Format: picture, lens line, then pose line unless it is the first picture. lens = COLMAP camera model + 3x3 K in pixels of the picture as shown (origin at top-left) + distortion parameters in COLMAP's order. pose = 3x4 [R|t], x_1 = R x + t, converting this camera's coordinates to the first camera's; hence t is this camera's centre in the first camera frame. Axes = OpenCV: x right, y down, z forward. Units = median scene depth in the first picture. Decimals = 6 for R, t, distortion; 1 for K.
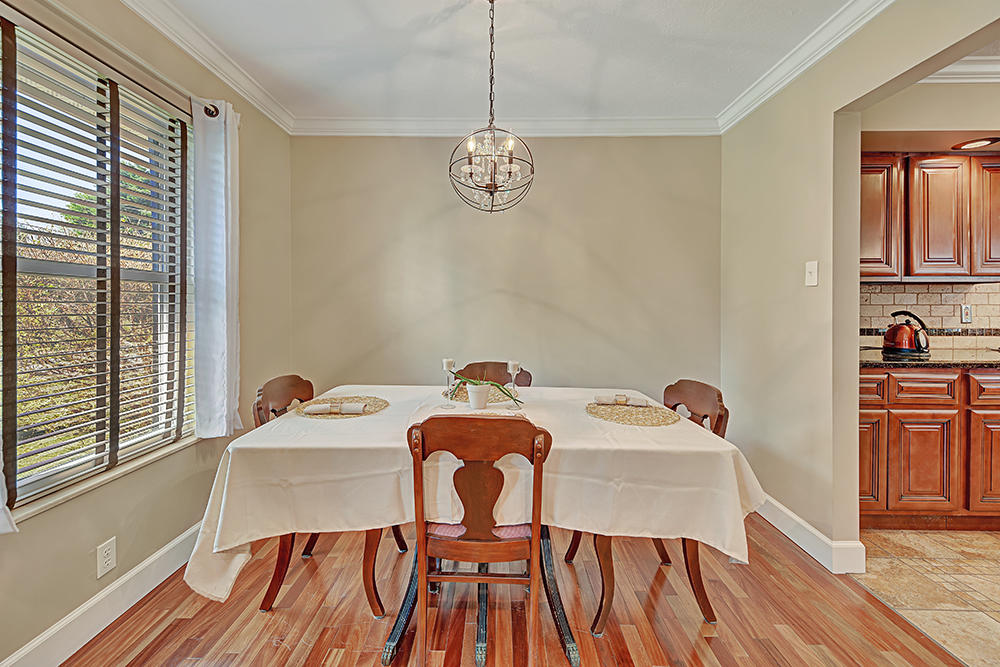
lens RADIAL K [[401.5, 0, 493.3], [0, 401.5, 311.8], [0, 0, 1]] dist [-0.003149, -0.000283]
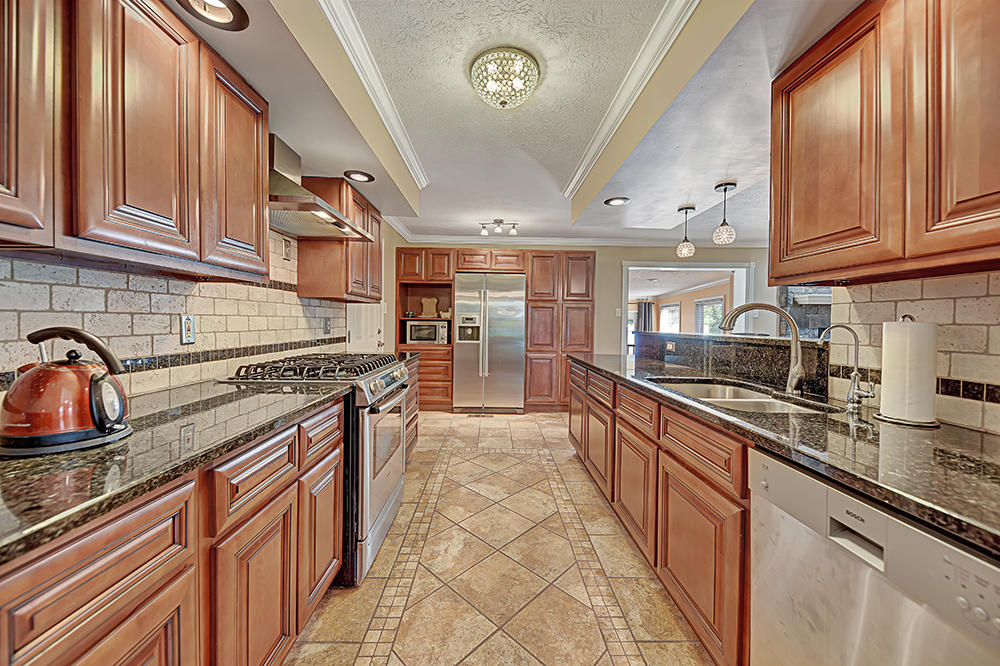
lens RADIAL K [[372.0, 0, 499.9], [0, 372.0, 325.2], [0, 0, 1]] dist [0.001269, -0.000182]
pose [[-0.032825, -0.009895, 0.999412, 0.672254], [-0.001596, 0.999950, 0.009847, -0.008435], [-0.999460, -0.001272, -0.032840, 0.608513]]
